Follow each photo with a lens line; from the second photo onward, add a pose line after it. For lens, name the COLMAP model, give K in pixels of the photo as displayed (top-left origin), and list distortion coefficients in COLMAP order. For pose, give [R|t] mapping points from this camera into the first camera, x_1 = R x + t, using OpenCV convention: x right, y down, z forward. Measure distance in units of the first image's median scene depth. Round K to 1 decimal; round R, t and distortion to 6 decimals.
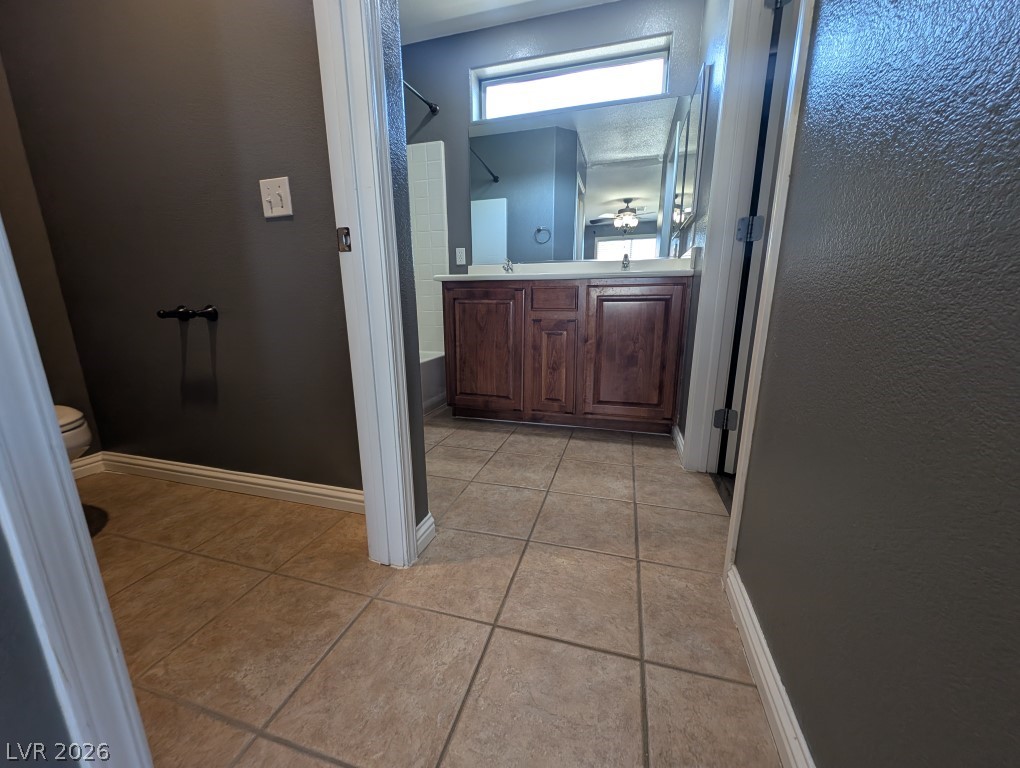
lens RADIAL K [[383.0, 0, 513.6], [0, 383.0, 385.3], [0, 0, 1]] dist [0.006007, -0.001132]
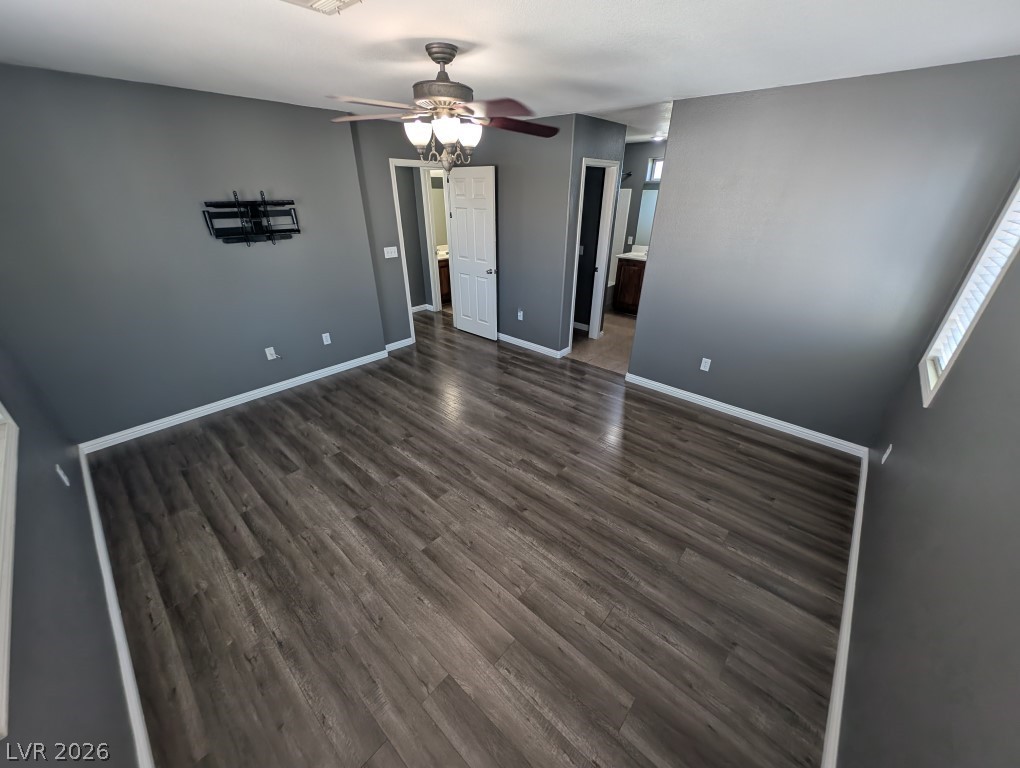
lens RADIAL K [[383.0, 0, 510.3], [0, 383.0, 388.0], [0, 0, 1]] dist [0.006007, -0.001132]
pose [[0.897470, 0.205856, -0.390091, 0.360507], [-0.099741, 0.956217, 0.275138, -0.067535], [0.429650, -0.208020, 0.878708, -1.838876]]
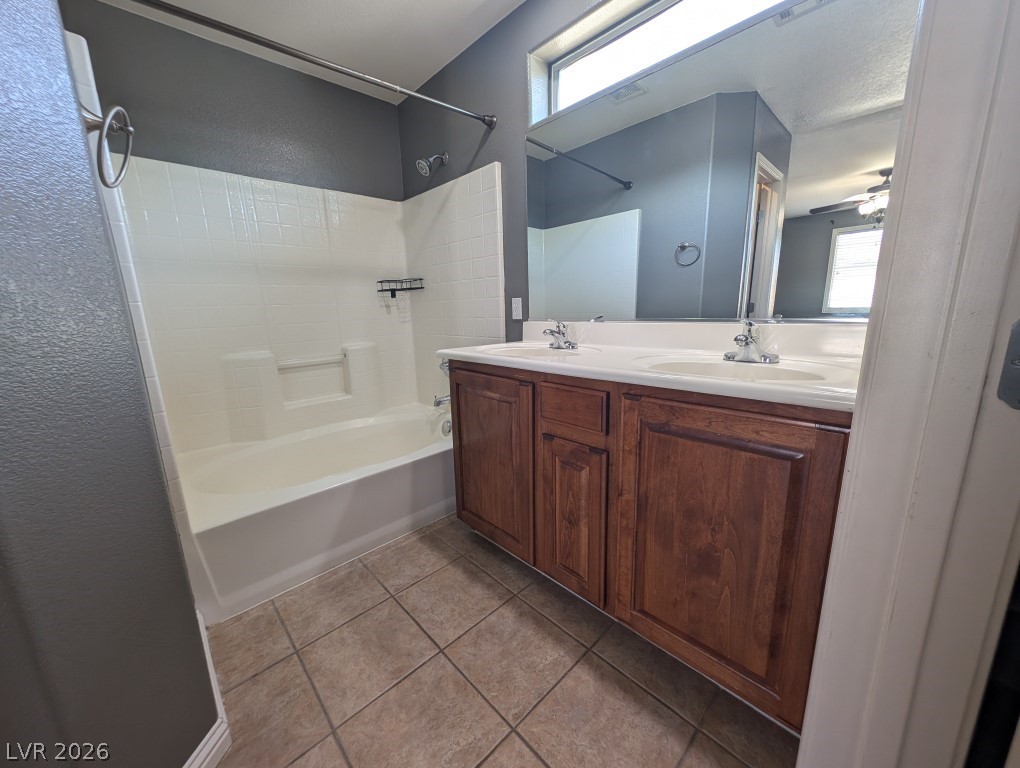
lens RADIAL K [[383.0, 0, 510.5], [0, 383.0, 385.2], [0, 0, 1]] dist [0.006007, -0.001132]
pose [[0.866716, 0.078870, -0.492528, 0.286454], [-0.084122, 0.996389, 0.011522, -0.241332], [0.491658, 0.031446, 0.870220, 0.428187]]
